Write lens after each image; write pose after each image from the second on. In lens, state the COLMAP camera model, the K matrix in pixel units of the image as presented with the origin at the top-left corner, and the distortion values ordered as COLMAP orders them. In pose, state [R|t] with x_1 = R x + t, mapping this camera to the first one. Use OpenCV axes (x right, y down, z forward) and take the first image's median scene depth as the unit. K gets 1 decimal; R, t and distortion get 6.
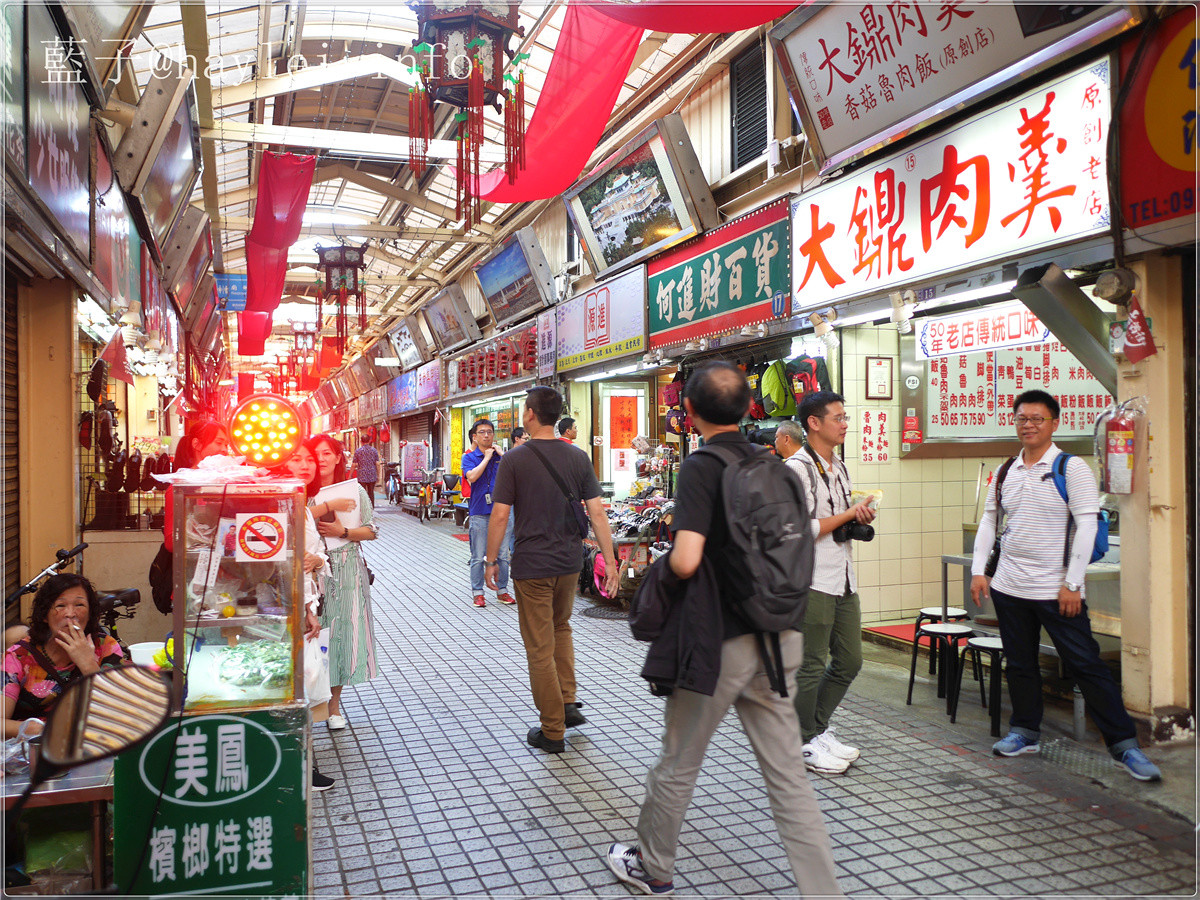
lens RADIAL K [[1030.5, 0, 600.4], [0, 1030.5, 451.4], [0, 0, 1]] dist [-0.024061, 0.021710]
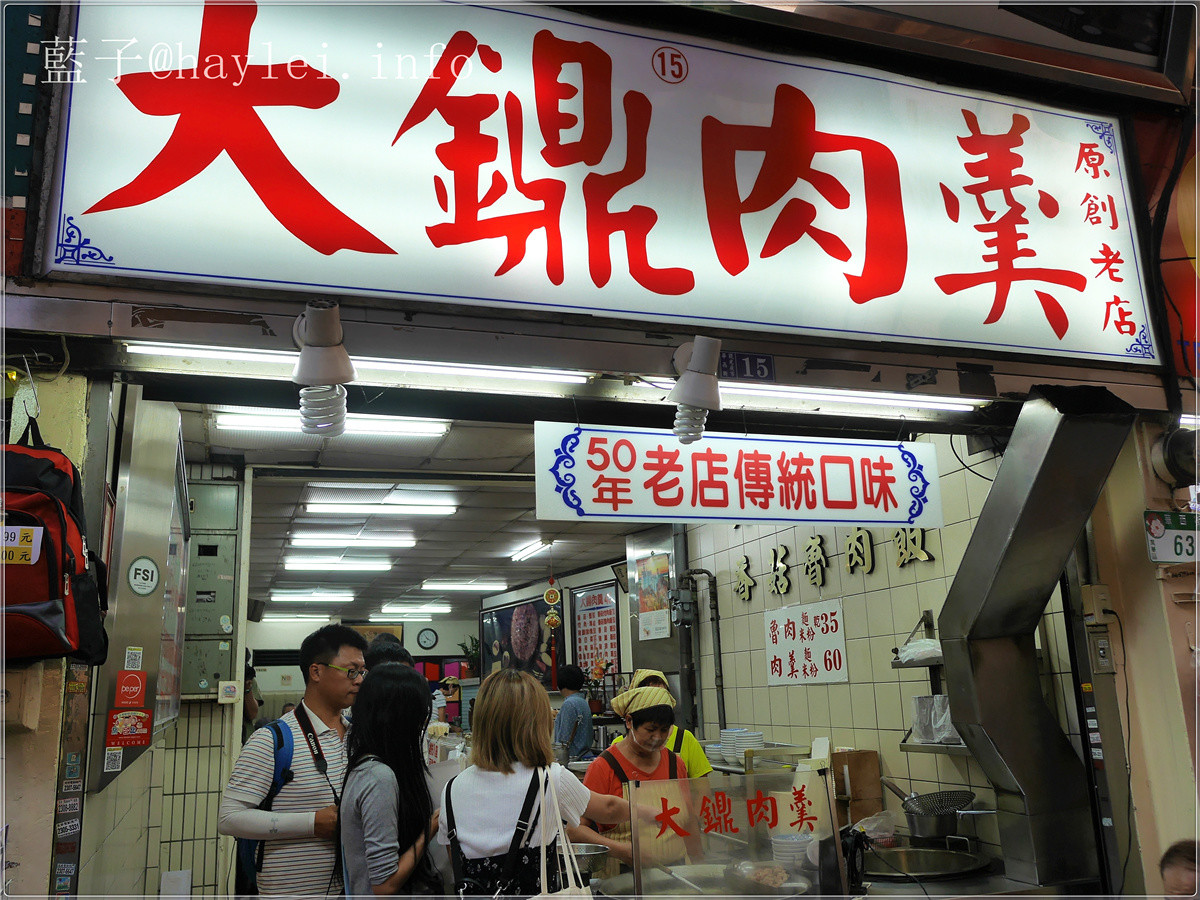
lens RADIAL K [[1030.5, 0, 599.9], [0, 1030.5, 450.0], [0, 0, 1]] dist [-0.024061, 0.021710]
pose [[0.003469, 0.242138, 0.970236, -0.079977], [0.037019, 0.969545, -0.242098, -0.019316], [-0.999309, 0.036757, -0.005601, 1.028092]]
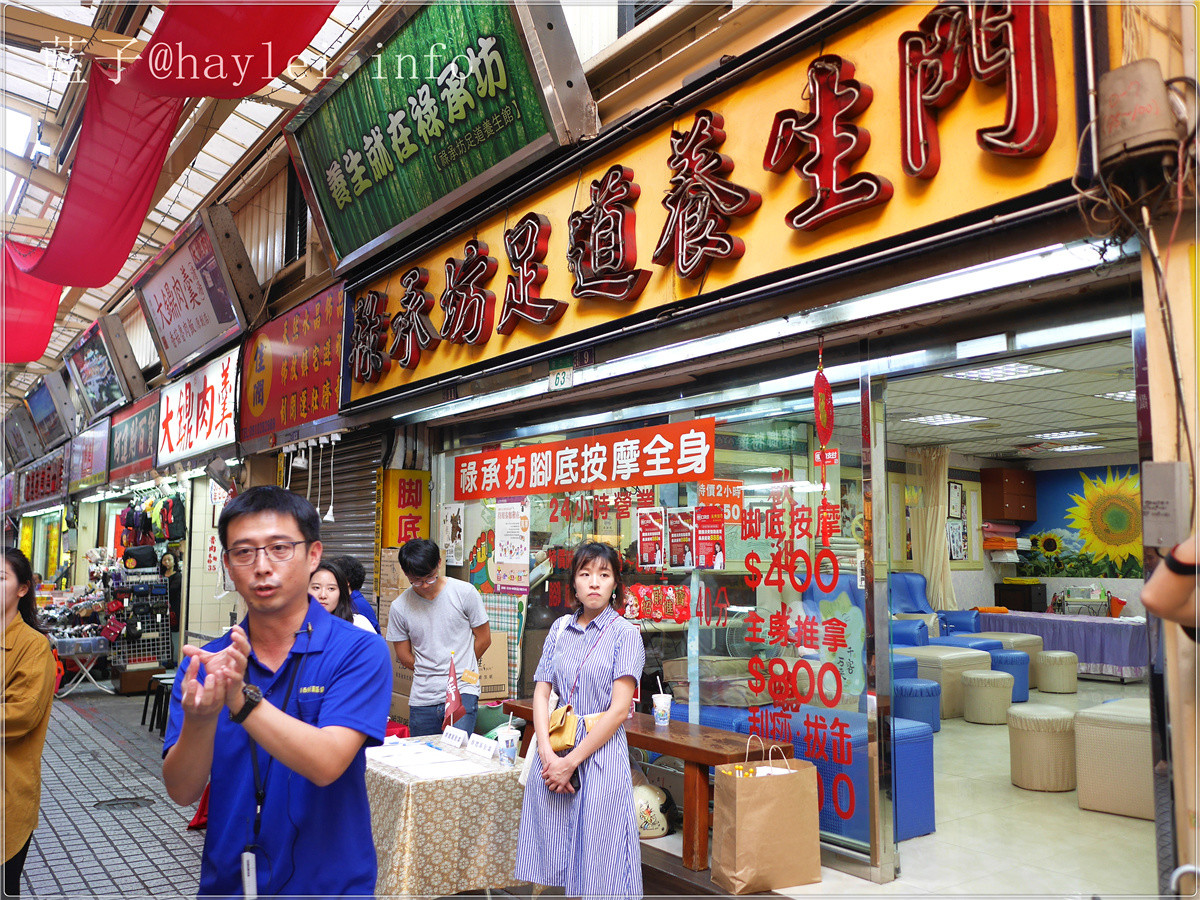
lens RADIAL K [[1030.5, 0, 600.5], [0, 1030.5, 448.6], [0, 0, 1]] dist [-0.024061, 0.021710]
pose [[0.962994, 0.040203, 0.266508, 0.477859], [-0.011902, 0.994191, -0.106970, -0.015782], [-0.269260, 0.099839, 0.957878, -0.659962]]
